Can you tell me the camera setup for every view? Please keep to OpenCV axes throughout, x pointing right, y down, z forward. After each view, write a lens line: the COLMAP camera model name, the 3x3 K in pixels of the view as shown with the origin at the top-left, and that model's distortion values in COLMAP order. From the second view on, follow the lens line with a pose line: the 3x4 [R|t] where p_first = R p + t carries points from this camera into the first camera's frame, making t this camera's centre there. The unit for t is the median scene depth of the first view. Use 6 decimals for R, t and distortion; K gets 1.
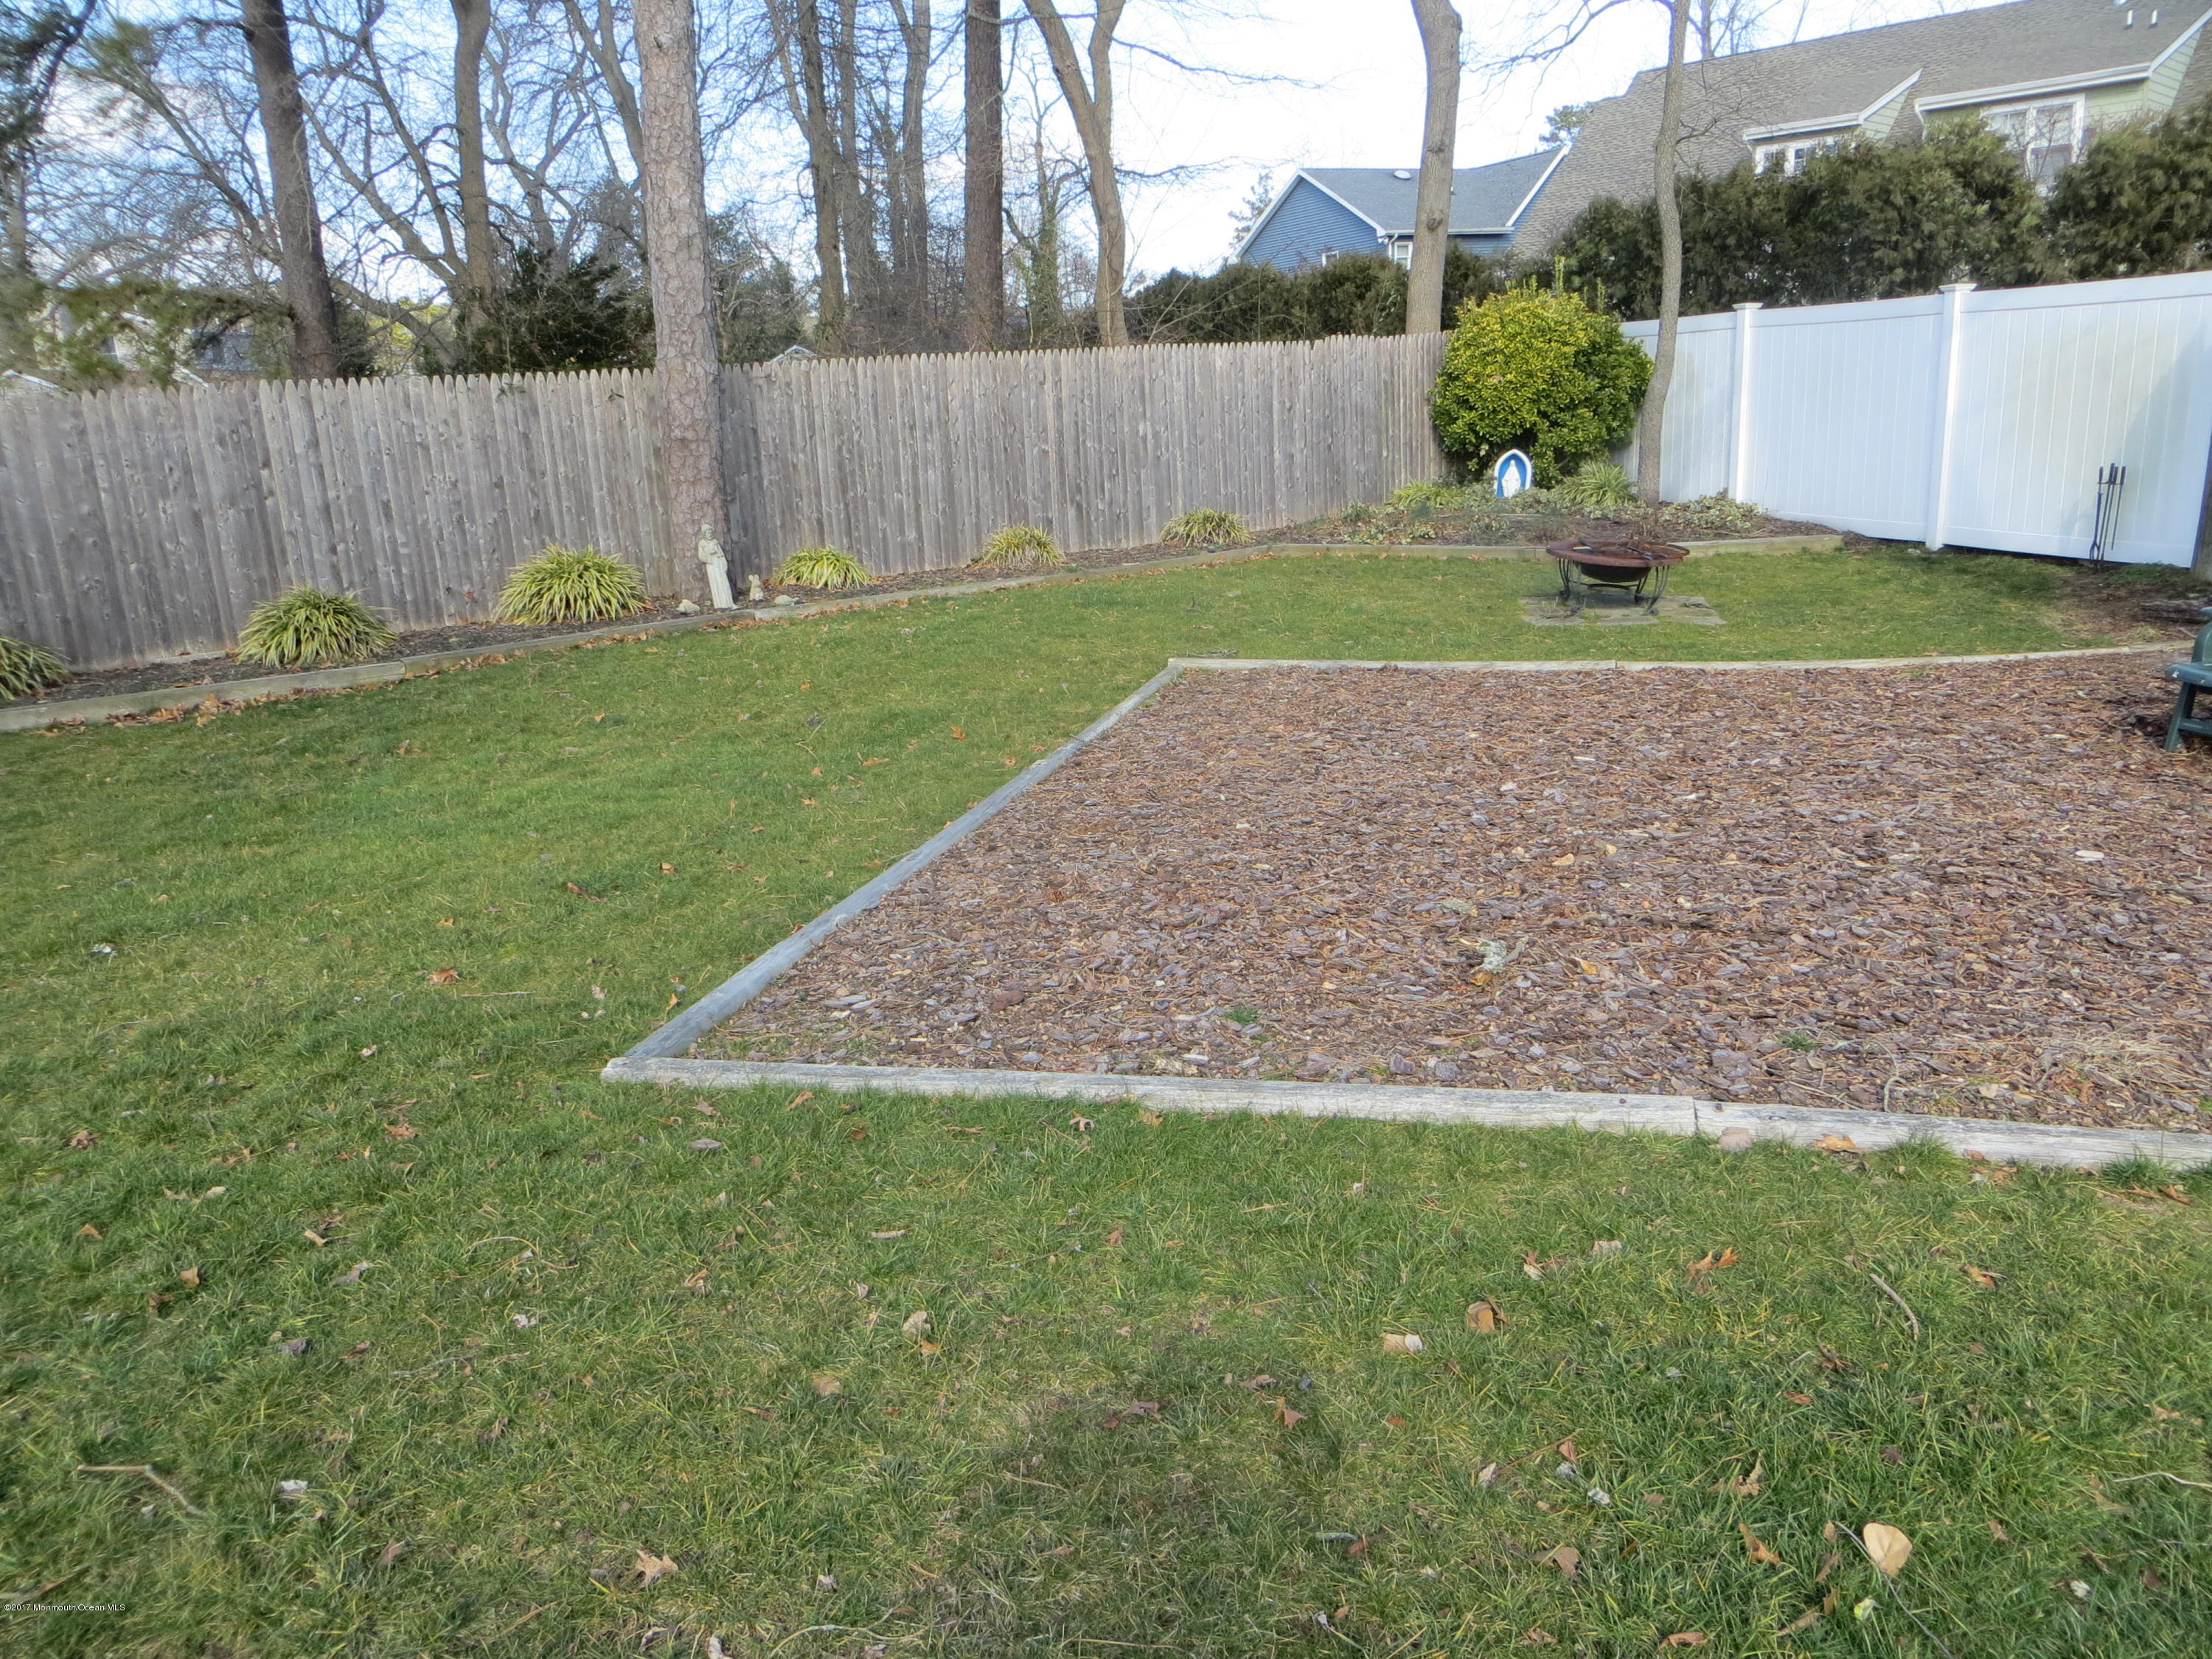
lens RADIAL K [[1663.7, 0, 1110.3], [0, 1663.7, 818.8], [0, 0, 1]] dist [-0.012263, -0.000355]
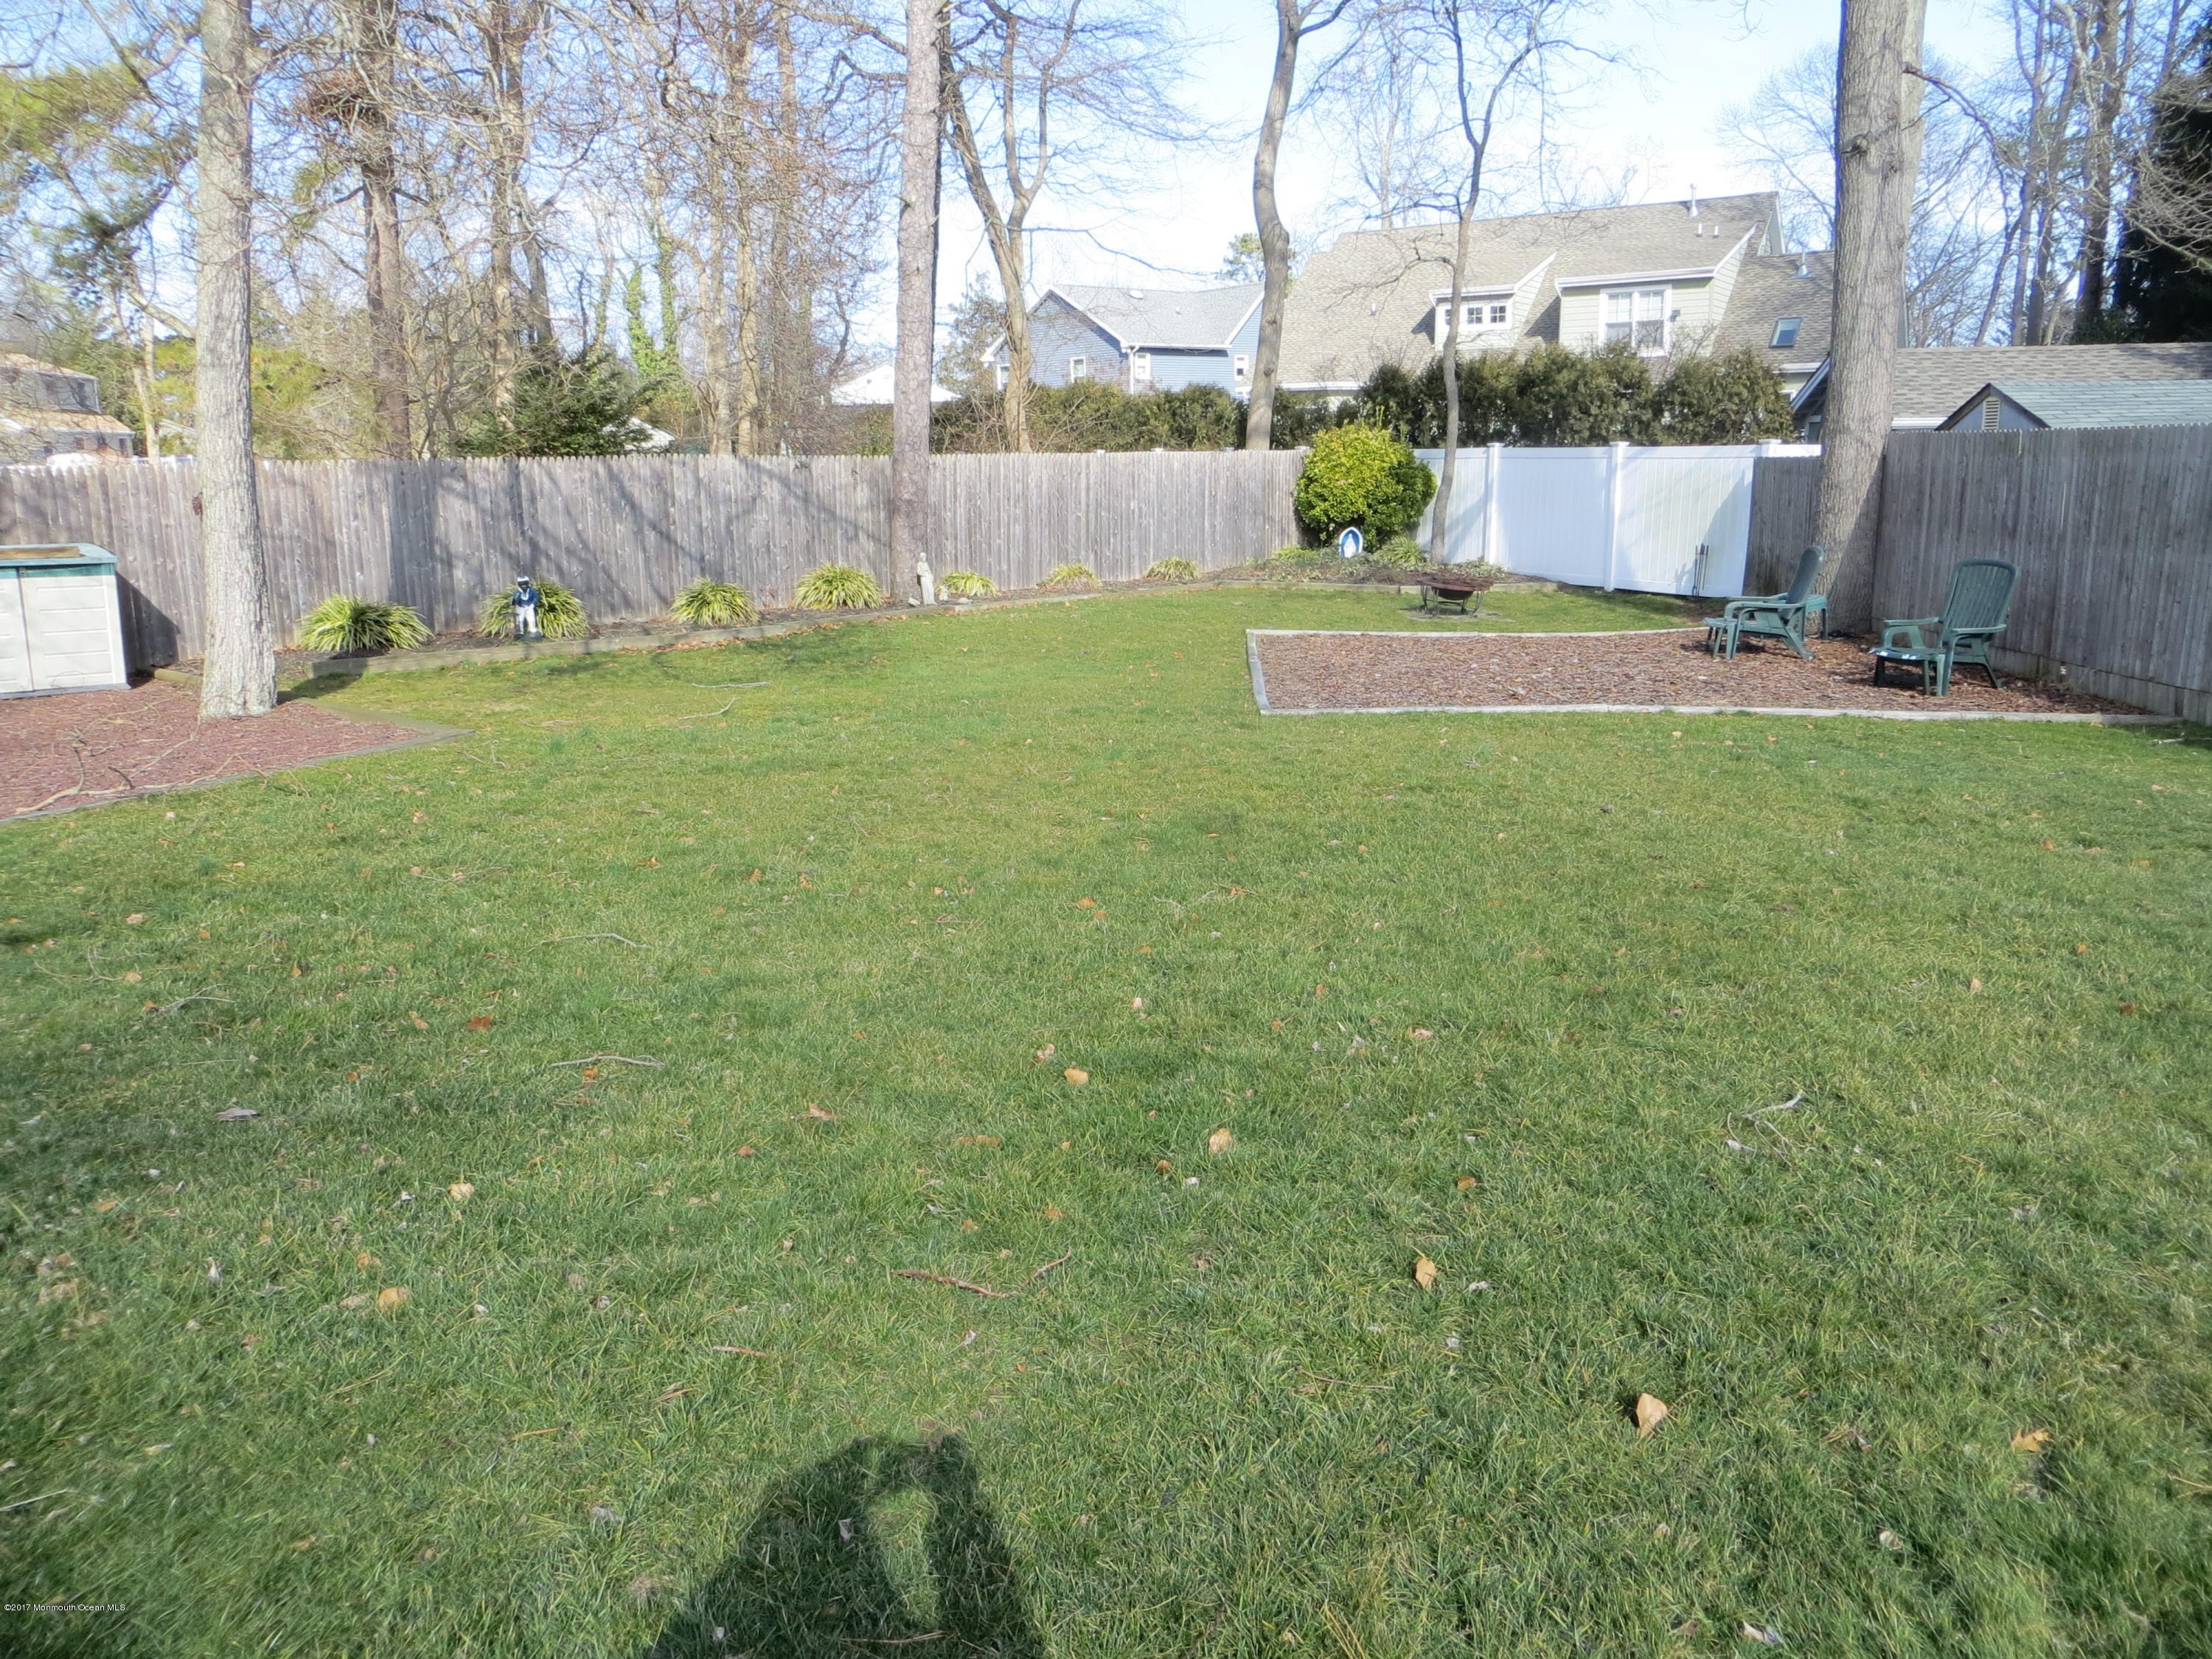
lens RADIAL K [[1663.7, 0, 1102.3], [0, 1663.7, 836.5], [0, 0, 1]] dist [-0.012263, -0.000355]
pose [[0.979704, -0.000181, 0.200450, -0.304850], [0.006956, 0.999428, -0.033094, 0.120825], [-0.200329, 0.033817, 0.979145, -0.483988]]
